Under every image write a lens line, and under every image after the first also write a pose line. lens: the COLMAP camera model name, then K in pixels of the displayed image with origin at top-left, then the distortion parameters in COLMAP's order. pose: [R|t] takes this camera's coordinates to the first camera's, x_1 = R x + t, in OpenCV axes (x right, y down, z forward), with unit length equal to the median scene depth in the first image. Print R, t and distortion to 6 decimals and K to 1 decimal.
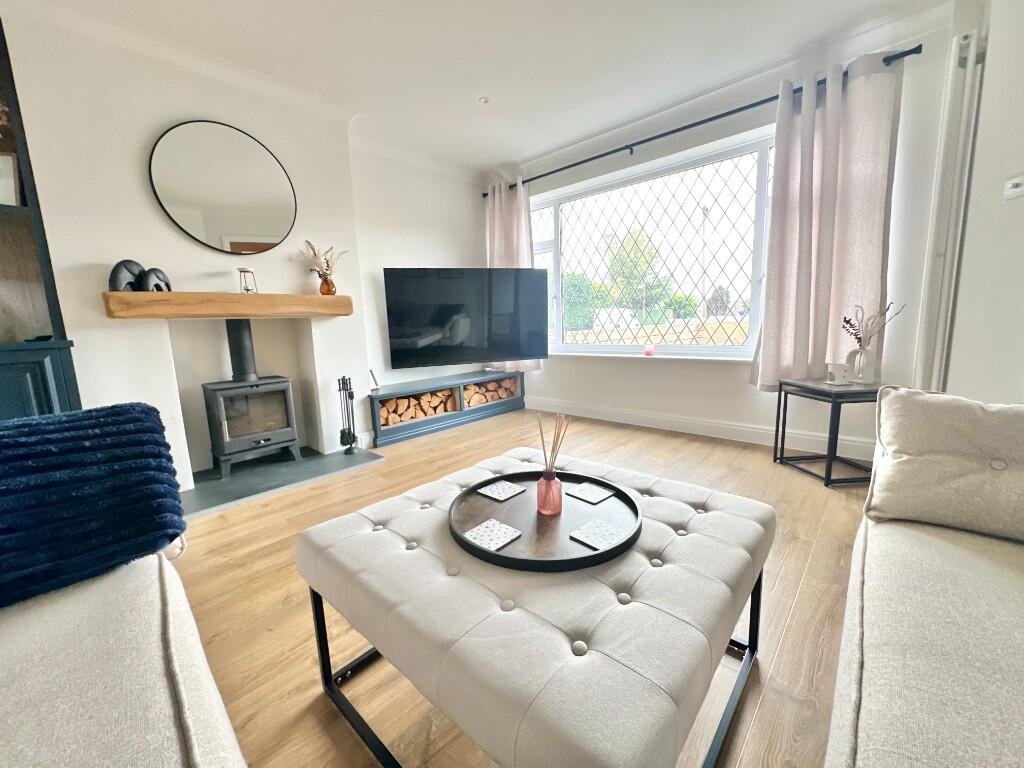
lens RADIAL K [[408.9, 0, 513.7], [0, 408.9, 381.0], [0, 0, 1]] dist [-0.002318, 0.000093]
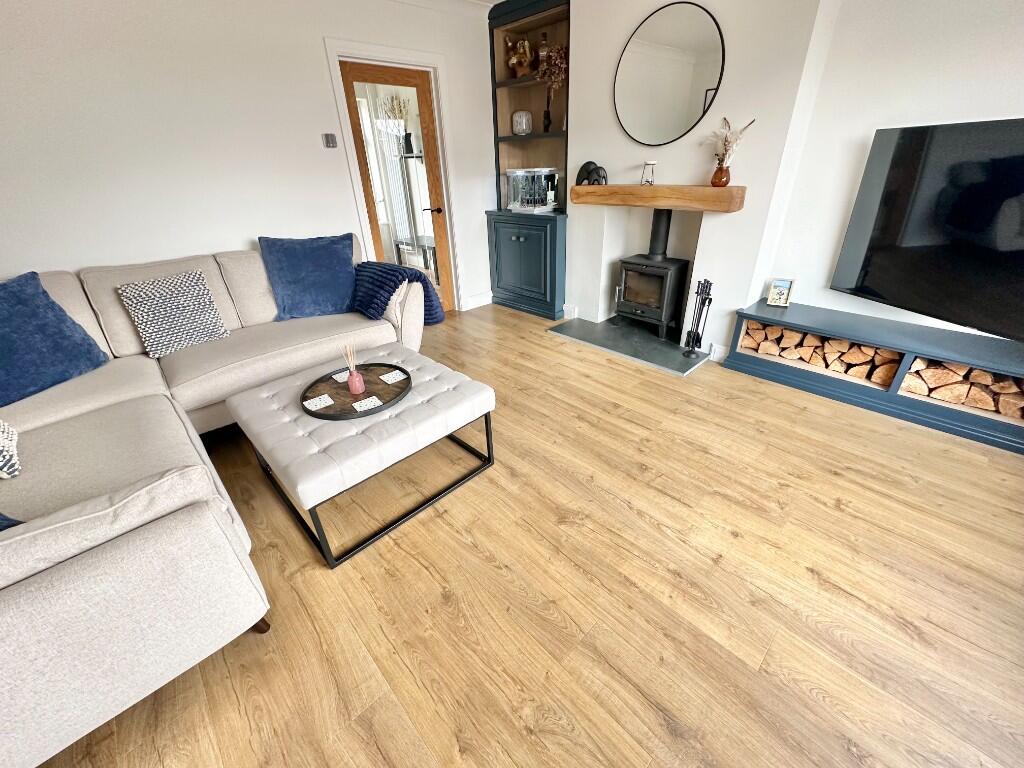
lens RADIAL K [[408.9, 0, 516.3], [0, 408.9, 382.3], [0, 0, 1]] dist [-0.002318, 0.000093]
pose [[-0.035804, 0.514104, -0.856980, 0.452832], [-0.119329, 0.849196, 0.514419, -0.207073], [0.992209, 0.120681, 0.030943, 0.476091]]
